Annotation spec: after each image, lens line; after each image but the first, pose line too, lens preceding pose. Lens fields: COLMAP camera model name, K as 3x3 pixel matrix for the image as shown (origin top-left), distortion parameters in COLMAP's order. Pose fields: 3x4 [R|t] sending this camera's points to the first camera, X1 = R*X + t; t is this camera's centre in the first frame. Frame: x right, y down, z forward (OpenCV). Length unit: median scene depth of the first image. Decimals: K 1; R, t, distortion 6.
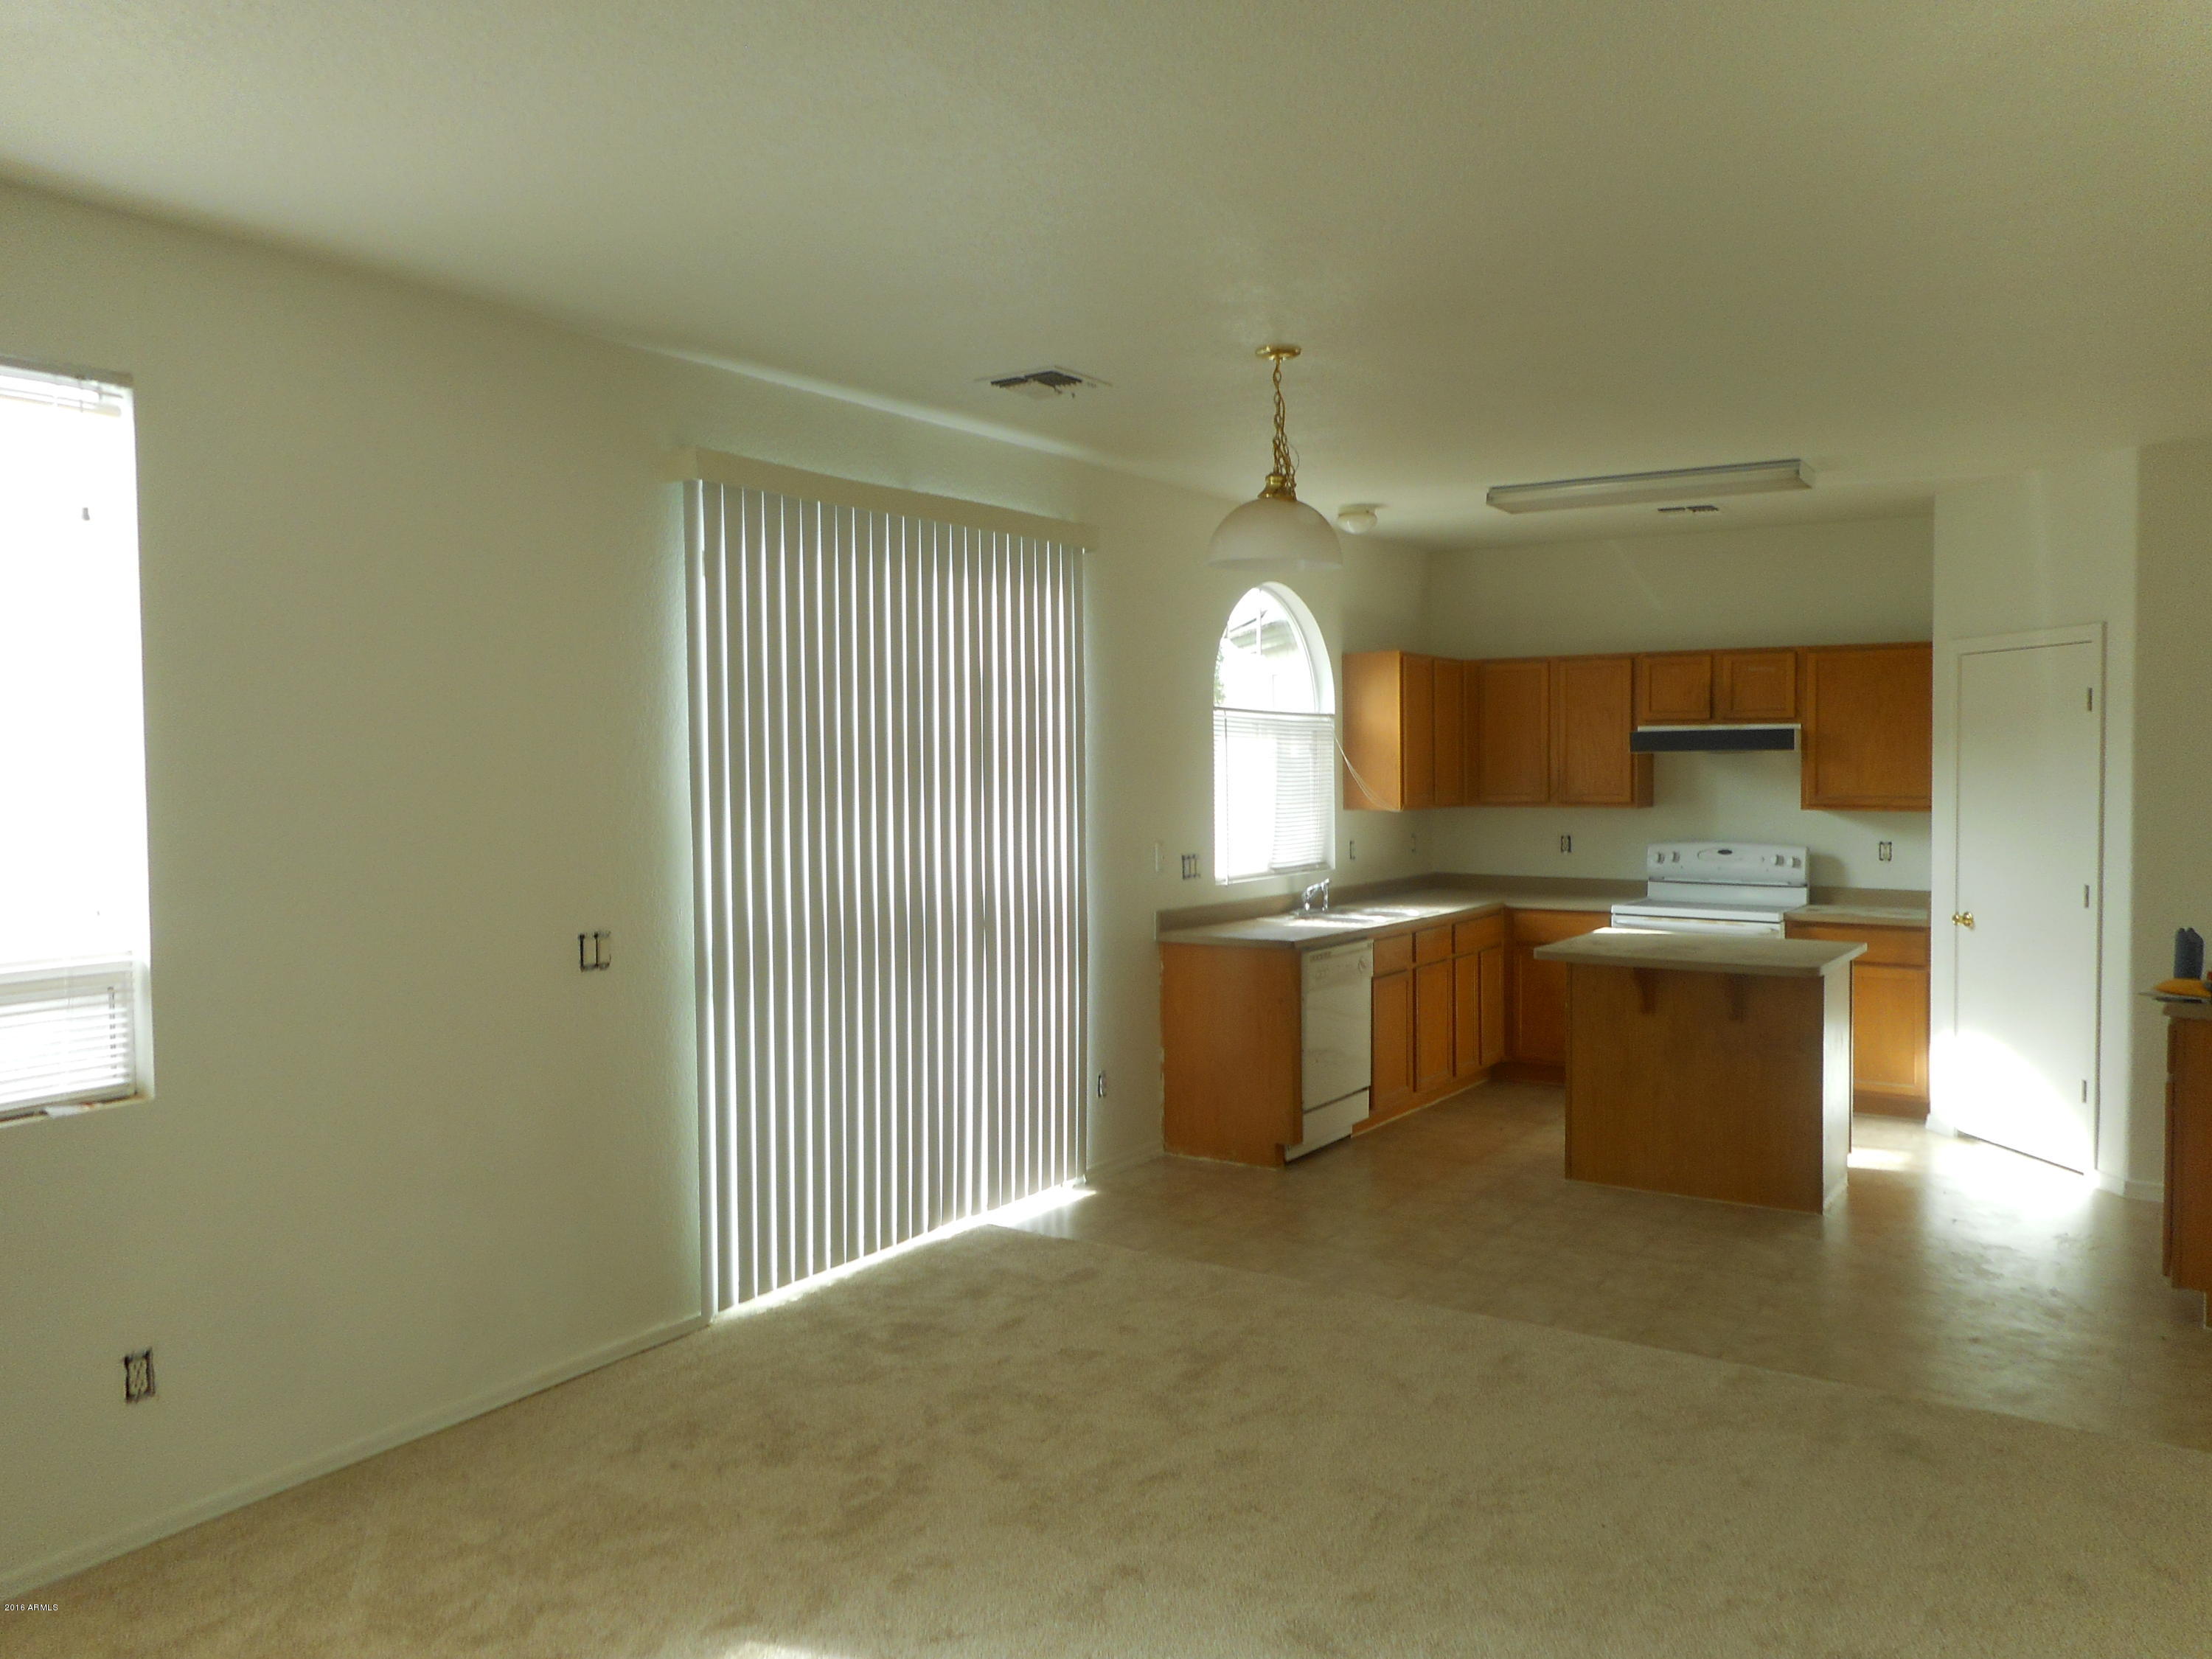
lens RADIAL K [[1631.3, 0, 1106.1], [0, 1631.3, 817.0], [0, 0, 1]] dist [0.012666, 0.002272]
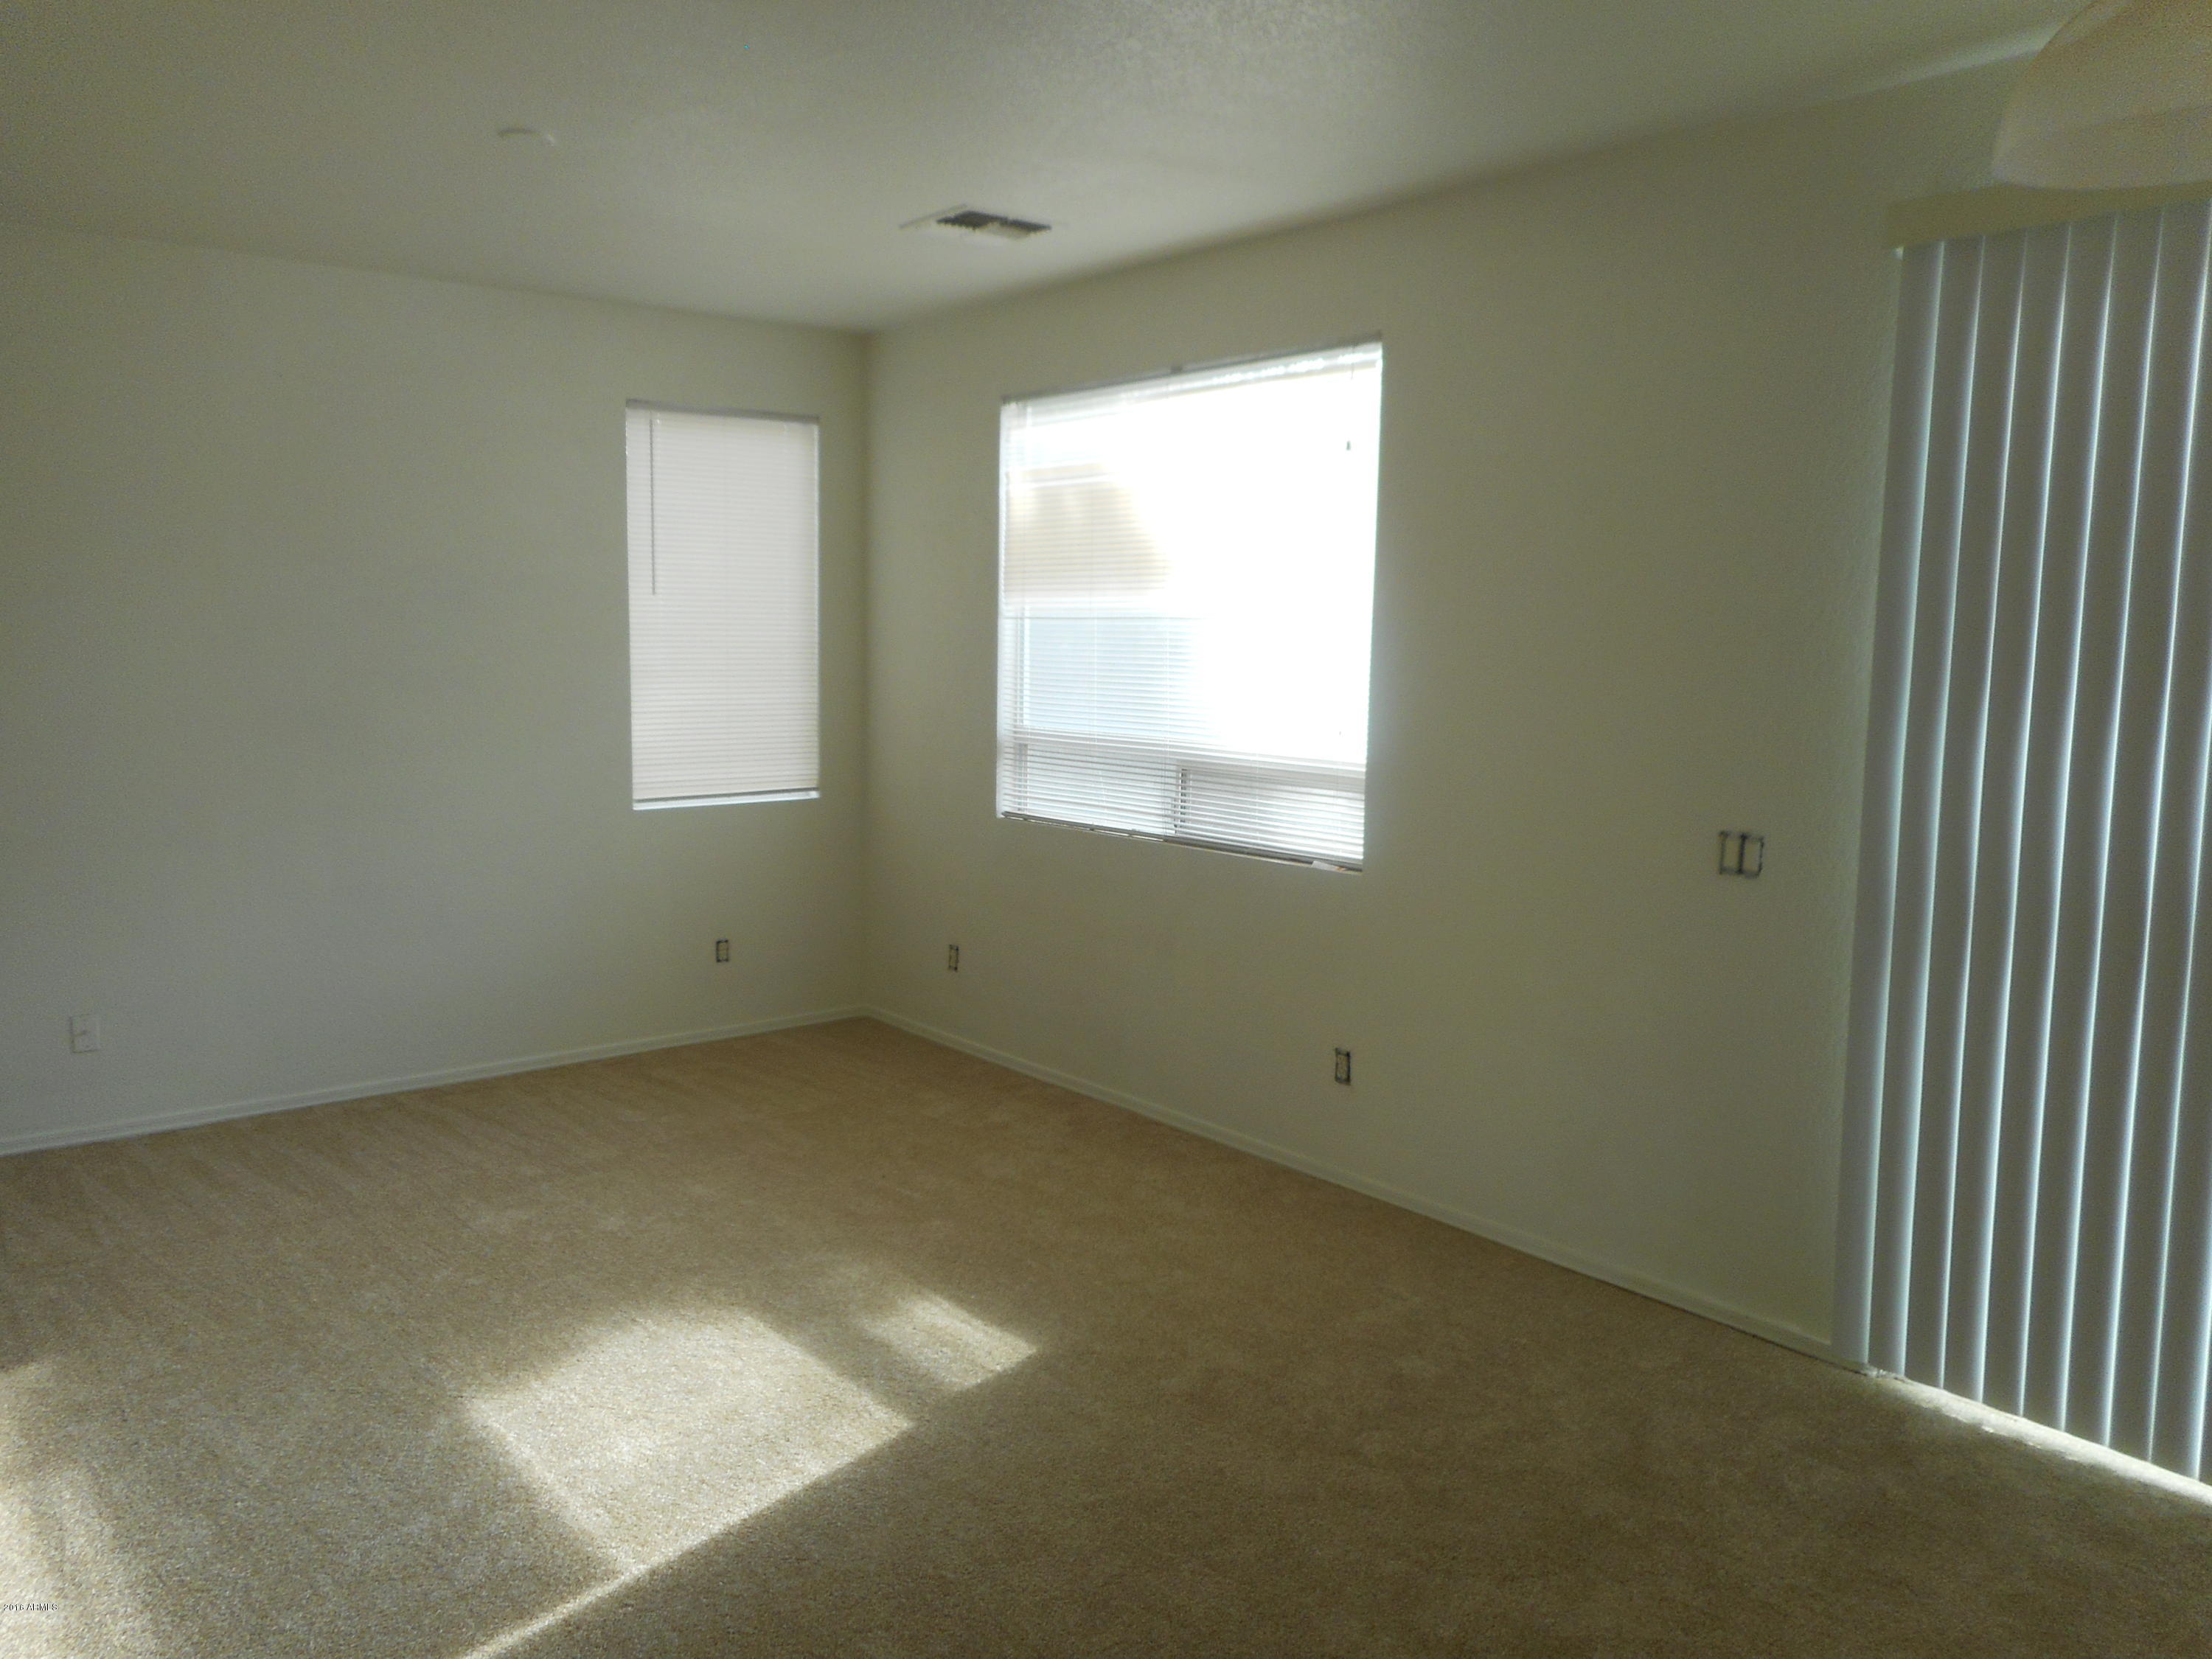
lens RADIAL K [[1631.3, 0, 1107.2], [0, 1631.3, 835.8], [0, 0, 1]] dist [0.012666, 0.002272]
pose [[-0.267422, 0.119935, -0.956086, 0.604831], [-0.056922, 0.988524, 0.139926, -0.029800], [0.961897, 0.091842, -0.257526, 0.898630]]
